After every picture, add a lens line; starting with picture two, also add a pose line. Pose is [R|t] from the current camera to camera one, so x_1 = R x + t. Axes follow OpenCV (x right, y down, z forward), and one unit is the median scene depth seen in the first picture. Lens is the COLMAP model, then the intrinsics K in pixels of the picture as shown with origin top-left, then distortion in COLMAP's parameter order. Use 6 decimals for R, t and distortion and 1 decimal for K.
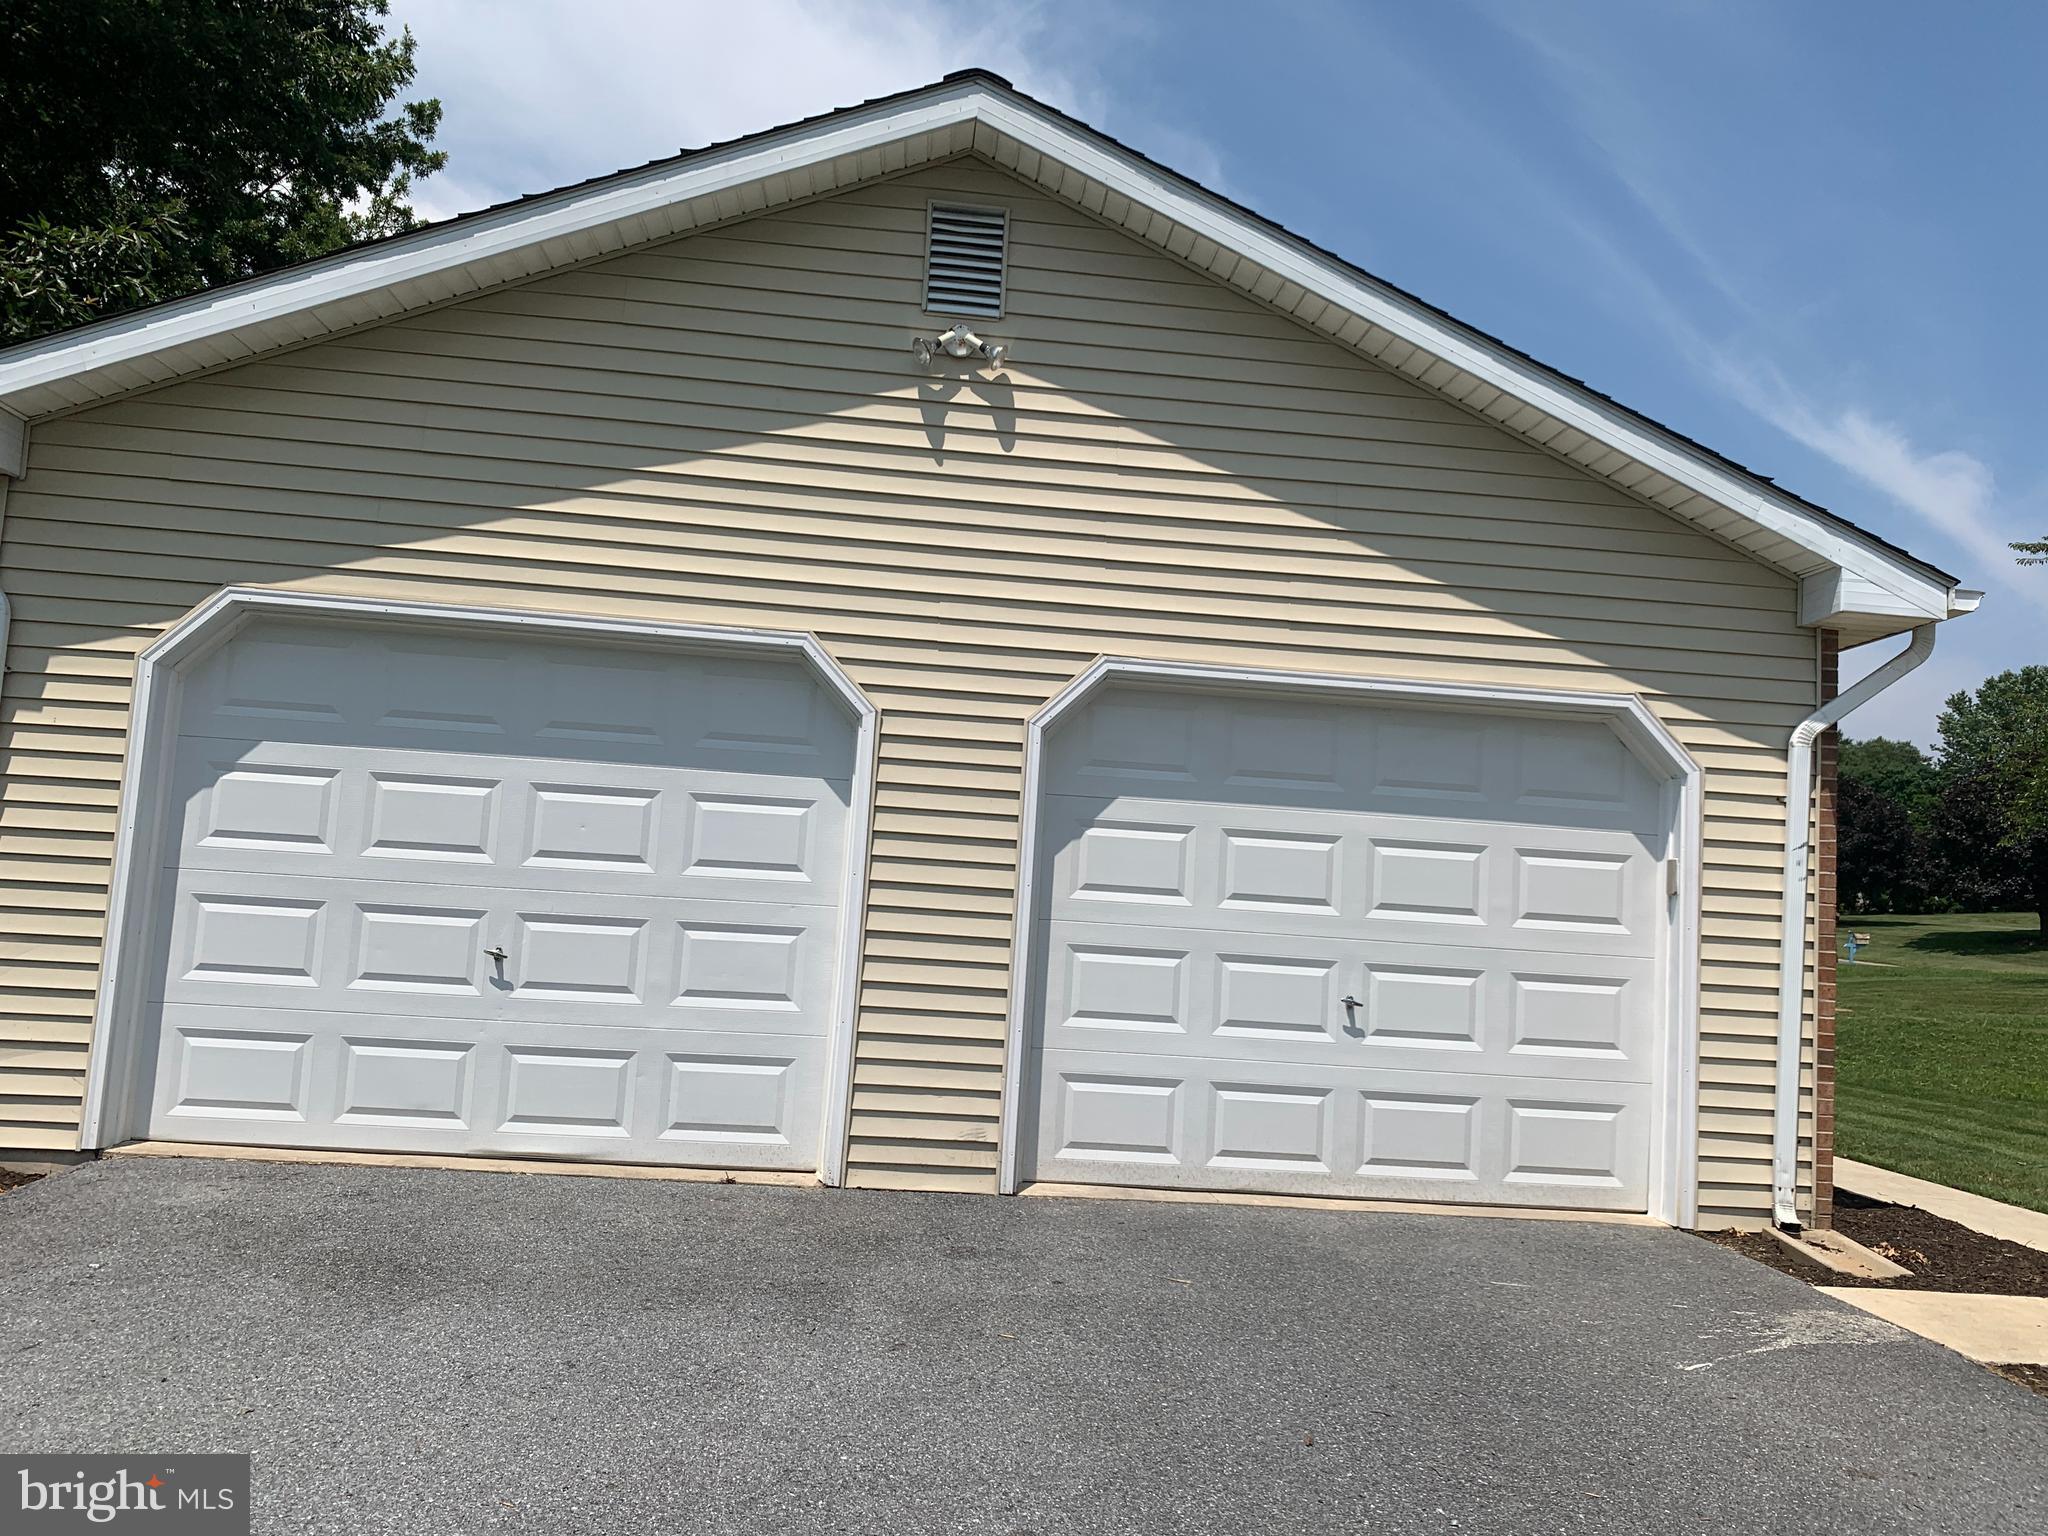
lens RADIAL K [[1563.5, 0, 962.4], [0, 1563.5, 722.0], [0, 0, 1]] dist [0.043748, -0.050598]
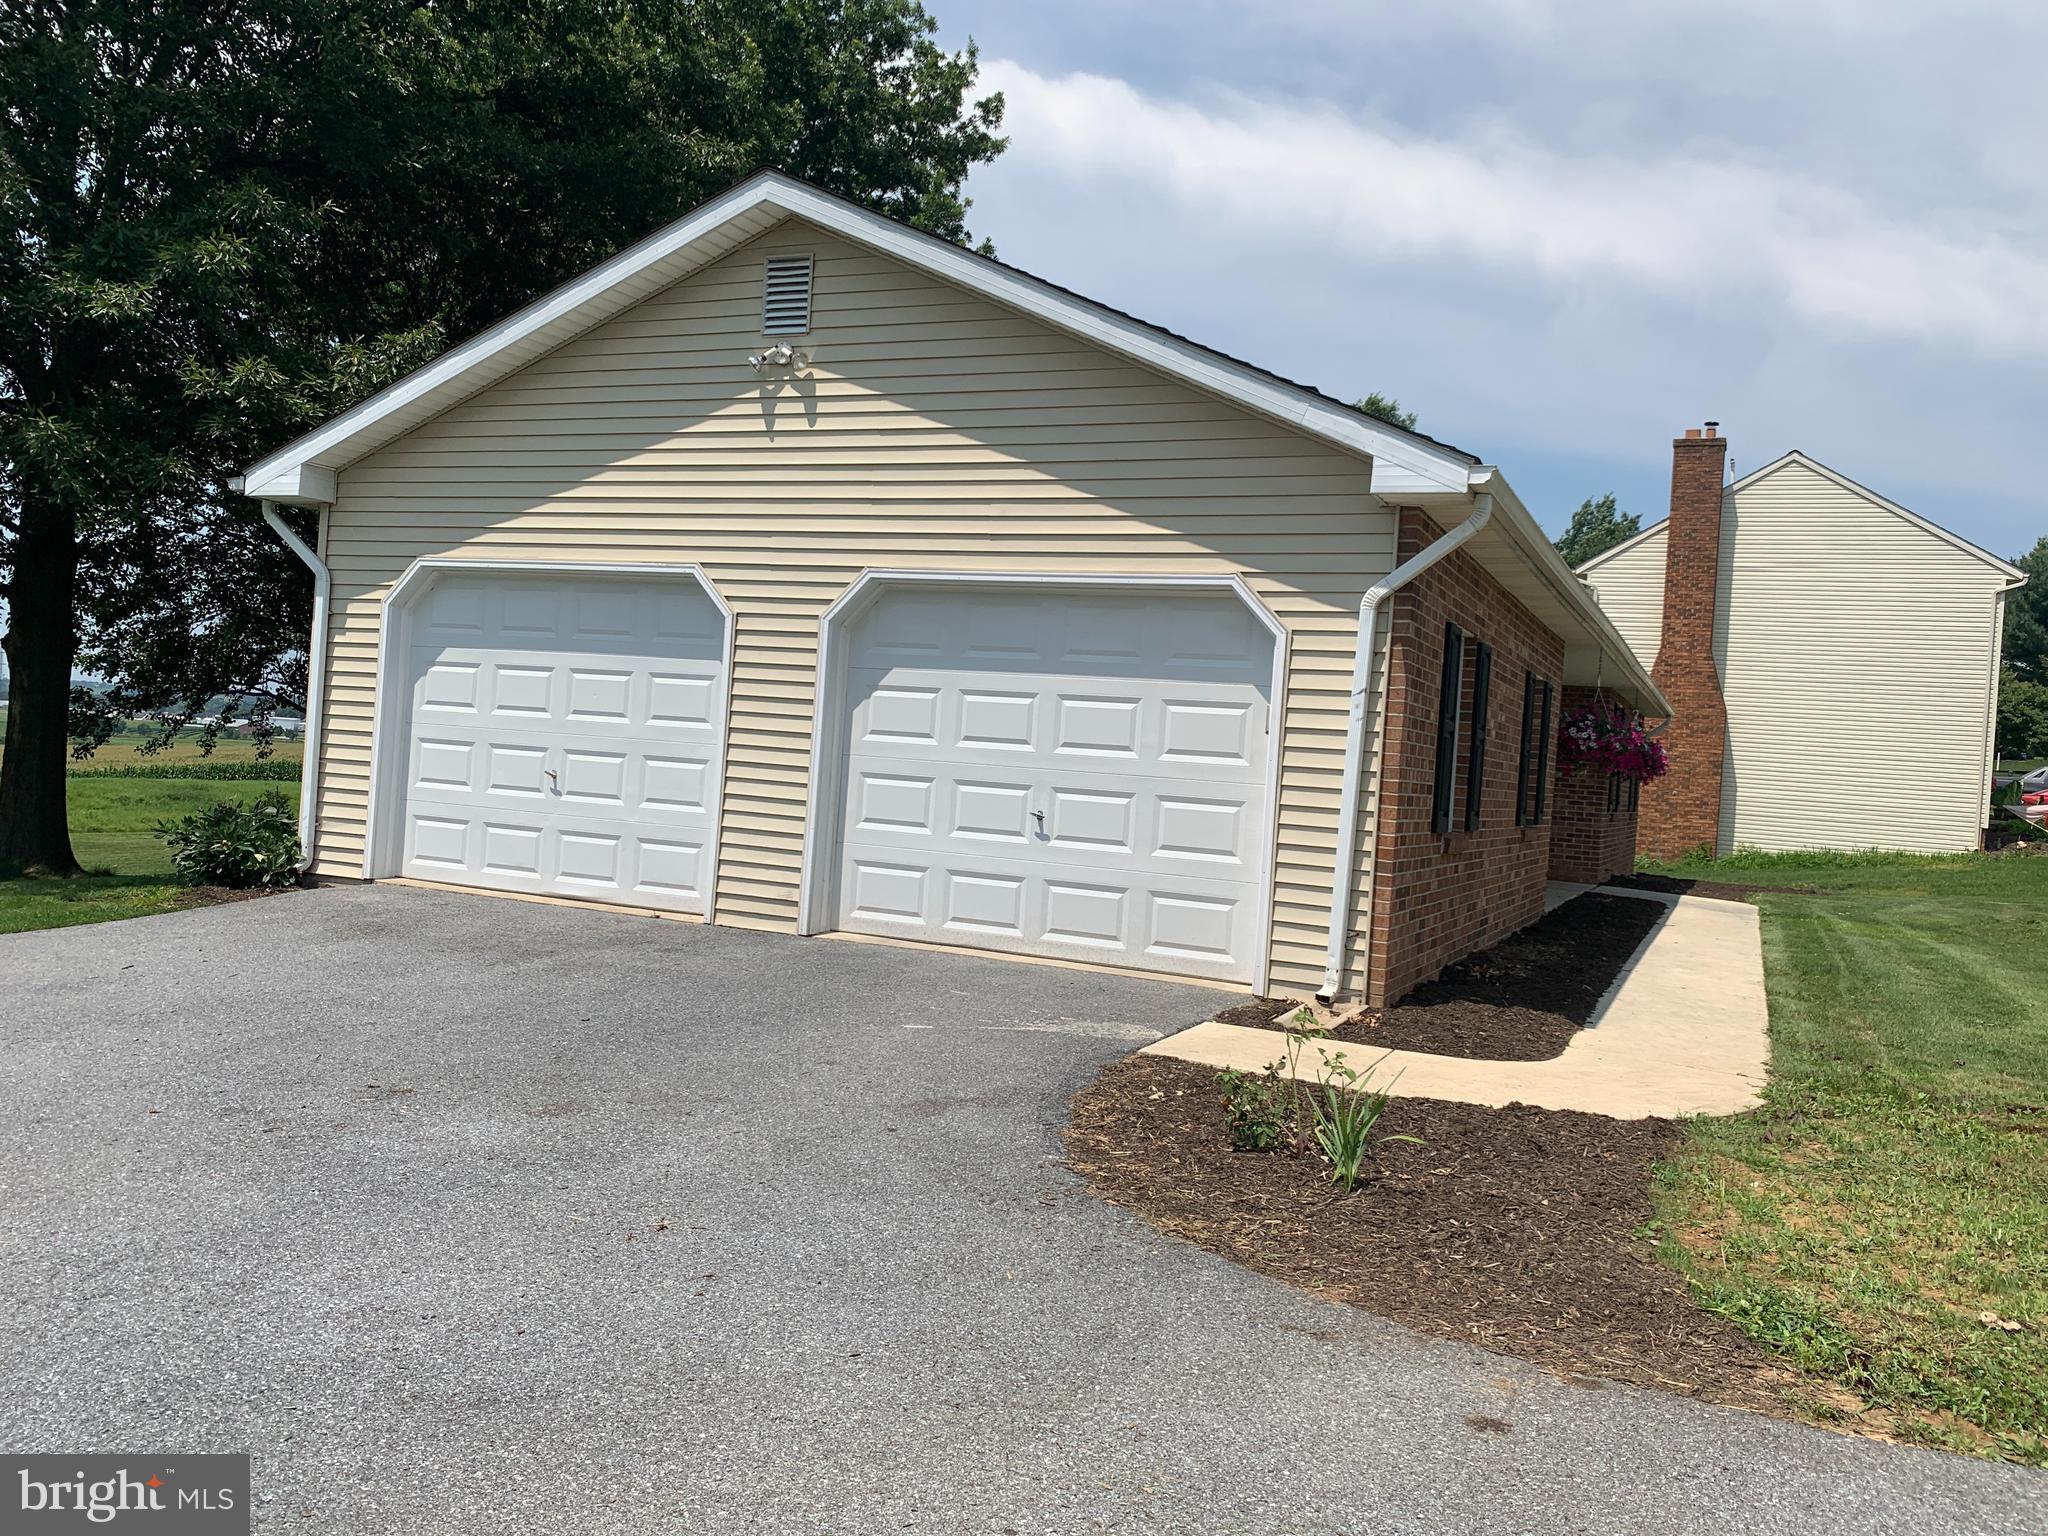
lens RADIAL K [[1563.5, 0, 1036.2], [0, 1563.5, 767.6], [0, 0, 1]] dist [0.043748, -0.050598]
pose [[0.877115, 0.001495, -0.480277, 0.897395], [0.034837, 0.997163, 0.066725, 0.048400], [0.479014, -0.075257, 0.874575, -0.176282]]
